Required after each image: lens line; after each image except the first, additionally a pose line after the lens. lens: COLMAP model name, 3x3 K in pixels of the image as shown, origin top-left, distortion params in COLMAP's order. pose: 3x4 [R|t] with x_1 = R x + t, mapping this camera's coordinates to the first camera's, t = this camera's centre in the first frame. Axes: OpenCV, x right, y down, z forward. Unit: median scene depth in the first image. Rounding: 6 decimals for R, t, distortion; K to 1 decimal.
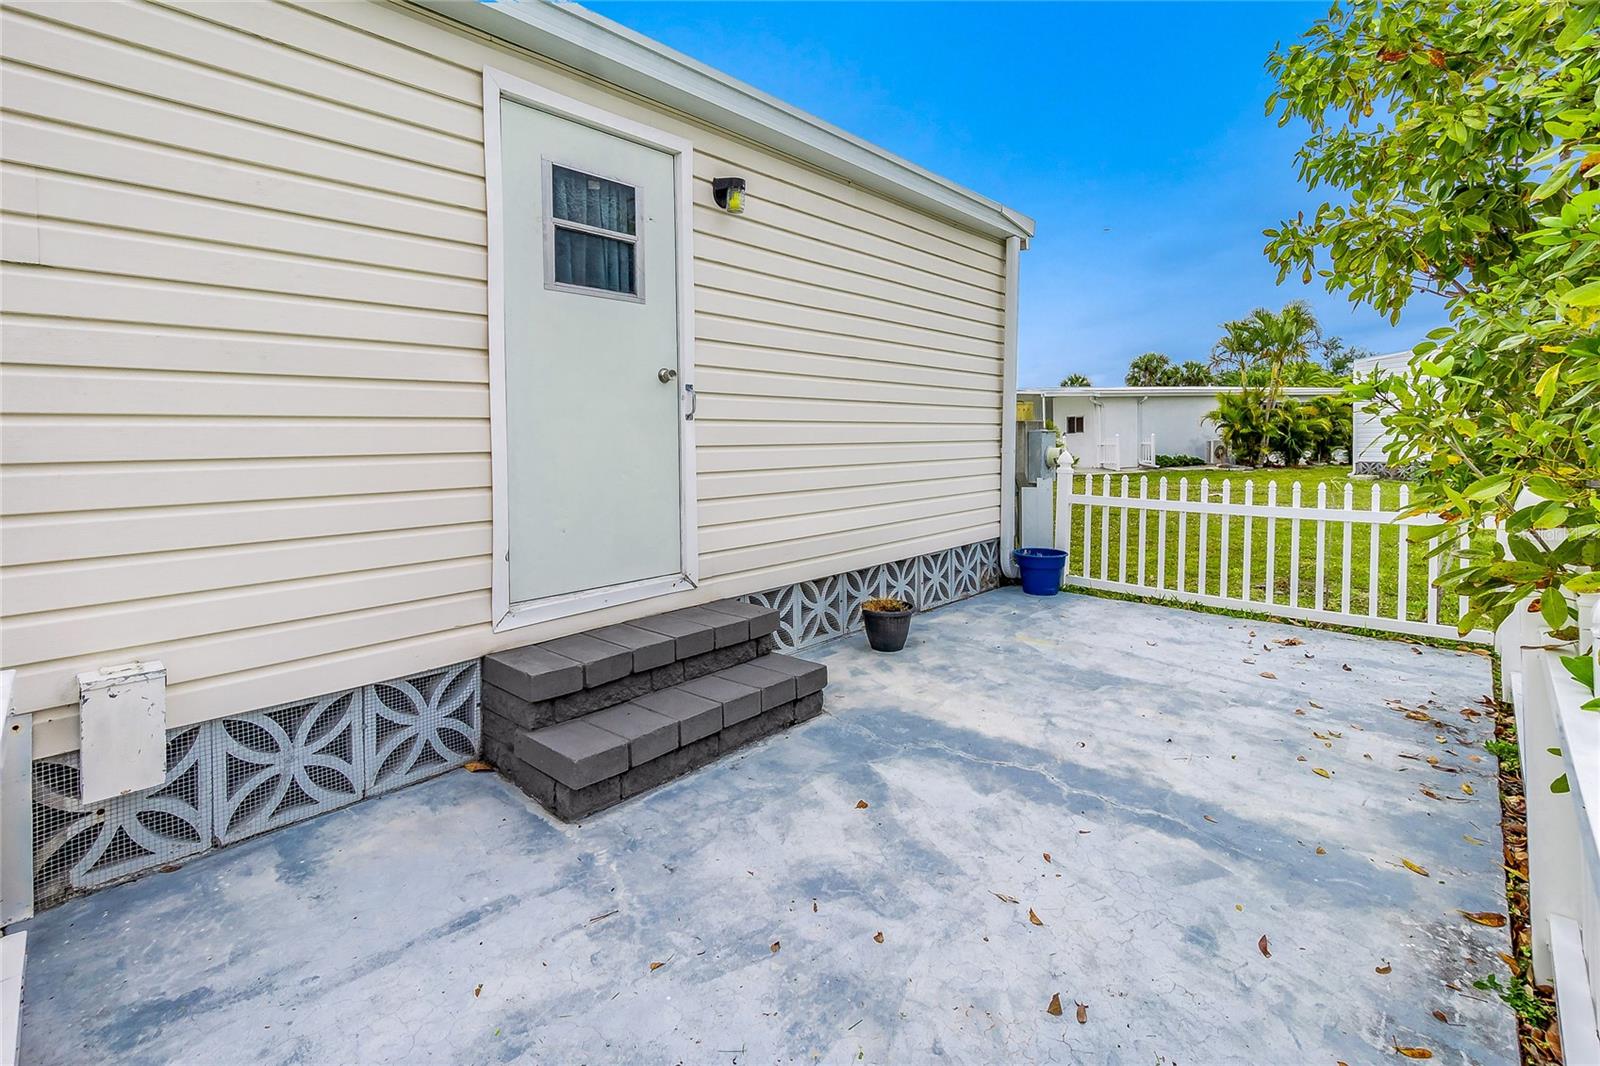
lens RADIAL K [[715.5, 0, 786.0], [0, 715.5, 456.3], [0, 0, 1]] dist [0.000118, -0.000035]
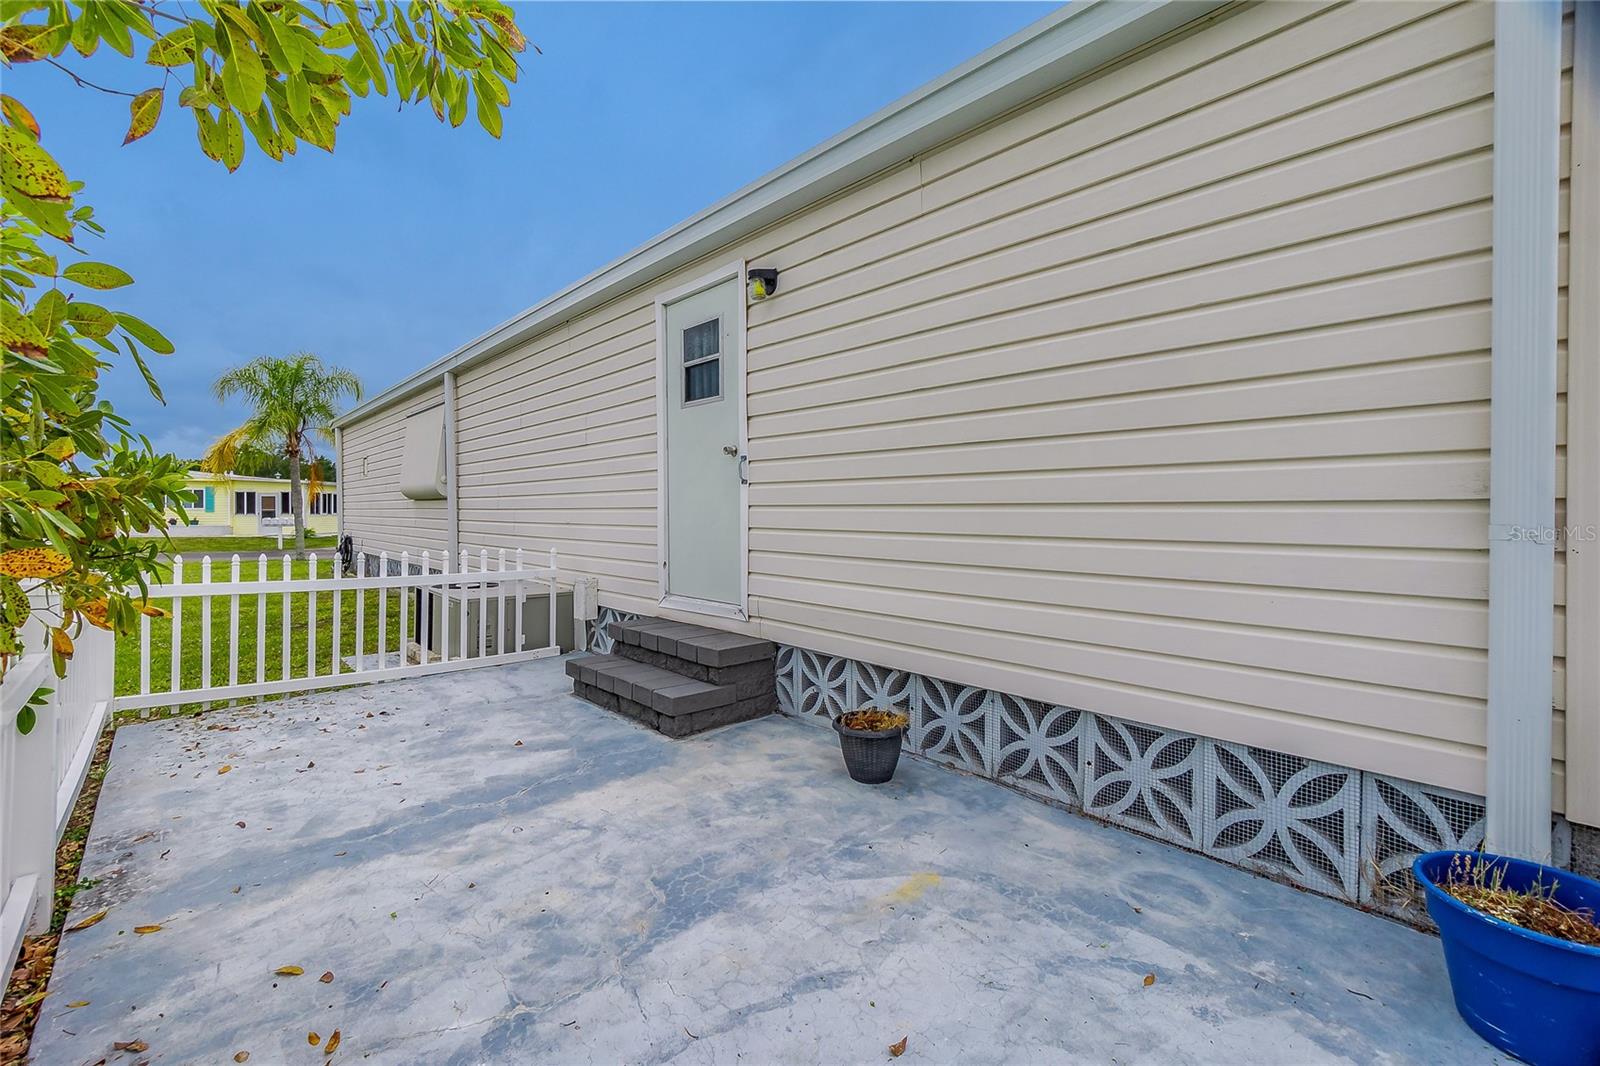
lens RADIAL K [[695.0, 0, 795.6], [0, 695.0, 518.5], [0, 0, 1]] dist [-0.003651, 0.000142]
pose [[-0.077477, 0.030378, -0.996531, 1.122393], [-0.017634, 0.999338, 0.031834, -0.032992], [0.996838, 0.020039, -0.076890, 1.255741]]
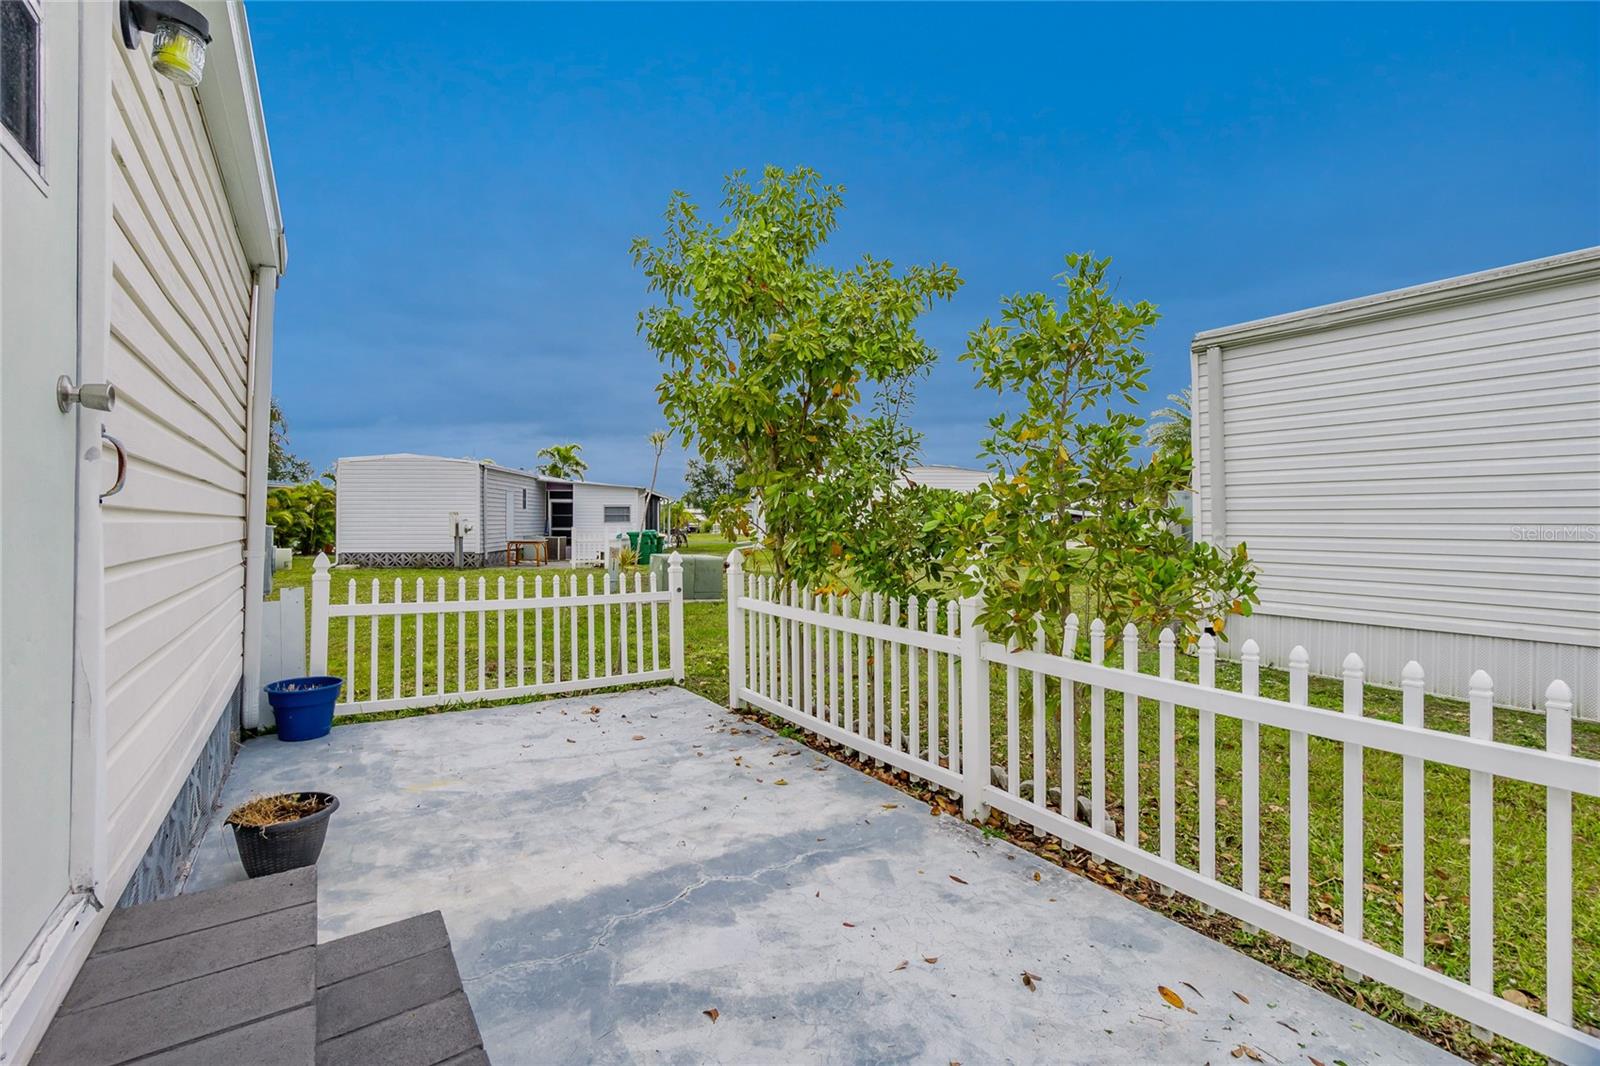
lens RADIAL K [[695.0, 0, 795.6], [0, 695.0, 518.5], [0, 0, 1]] dist [-0.003651, 0.000142]
pose [[0.210468, 0.024317, 0.977298, -0.476366], [0.013694, 0.999519, -0.027819, -0.030123], [-0.977505, 0.019238, 0.210034, 0.548821]]
